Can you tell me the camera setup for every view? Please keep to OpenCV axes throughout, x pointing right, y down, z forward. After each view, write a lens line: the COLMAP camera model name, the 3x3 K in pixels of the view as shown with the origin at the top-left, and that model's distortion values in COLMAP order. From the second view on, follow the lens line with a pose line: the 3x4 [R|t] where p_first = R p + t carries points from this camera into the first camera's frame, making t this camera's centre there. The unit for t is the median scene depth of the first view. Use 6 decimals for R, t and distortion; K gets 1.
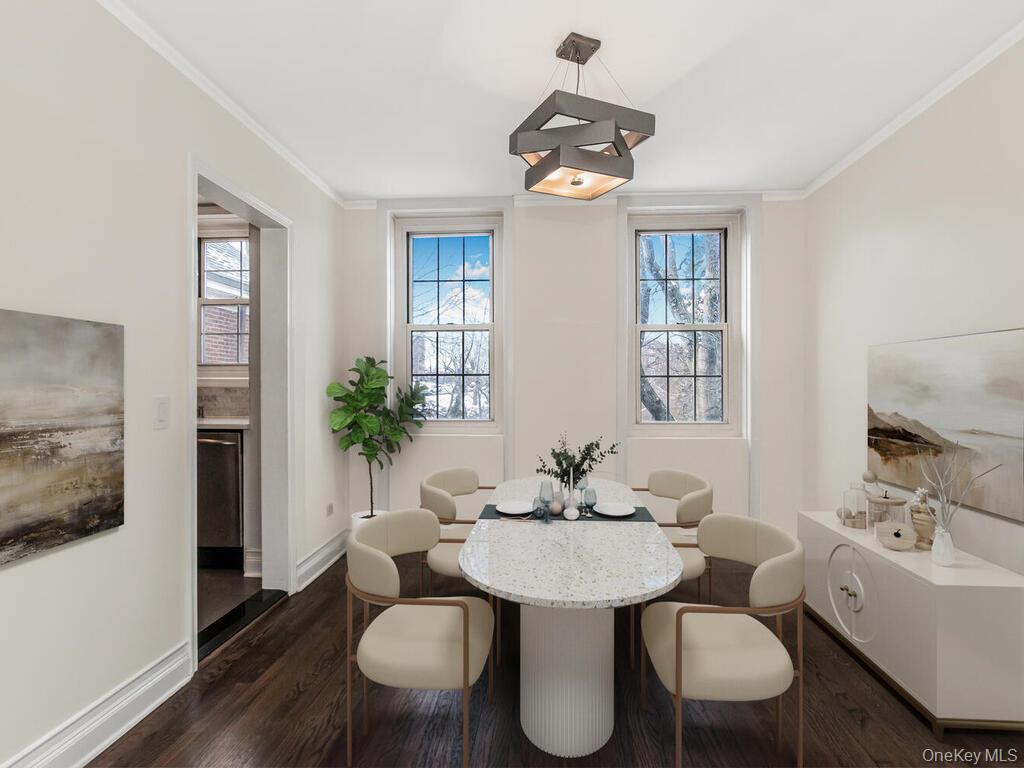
lens RADIAL K [[534.6, 0, 512.2], [0, 534.6, 385.8], [0, 0, 1]] dist [-0.003672, 0.001564]
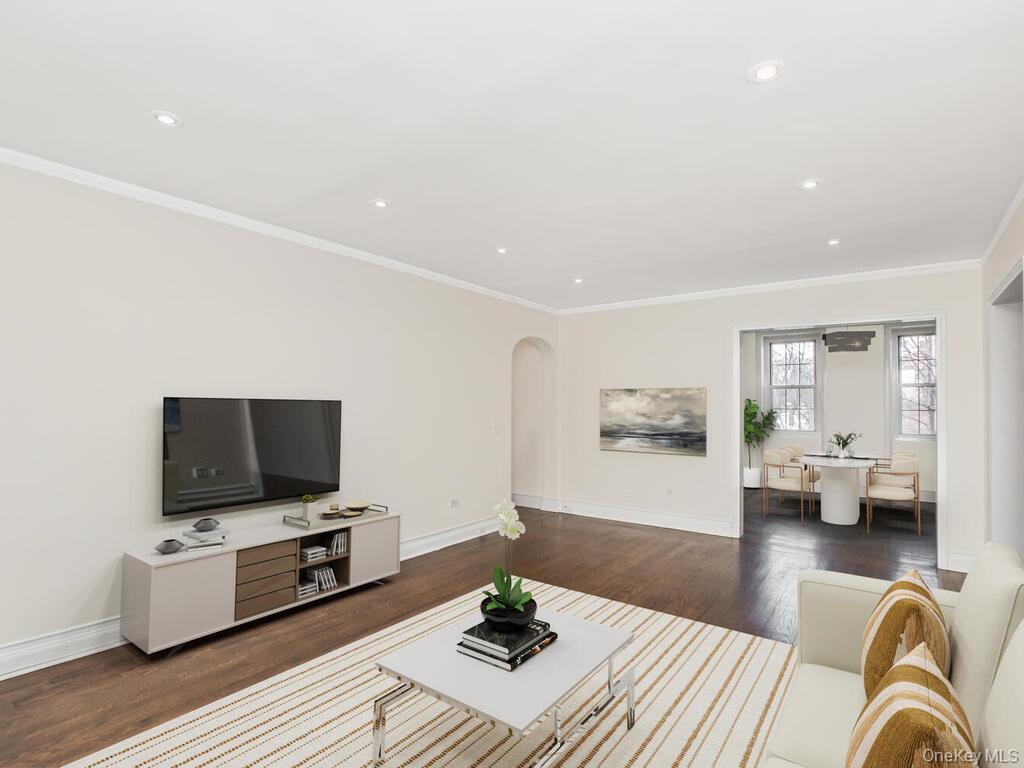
lens RADIAL K [[534.6, 0, 507.0], [0, 534.6, 393.0], [0, 0, 1]] dist [-0.003672, 0.001564]
pose [[0.848103, 0.003107, -0.529822, 0.049526], [-0.011651, 0.999850, -0.012787, -0.038444], [0.529703, 0.017018, 0.848012, -1.469703]]
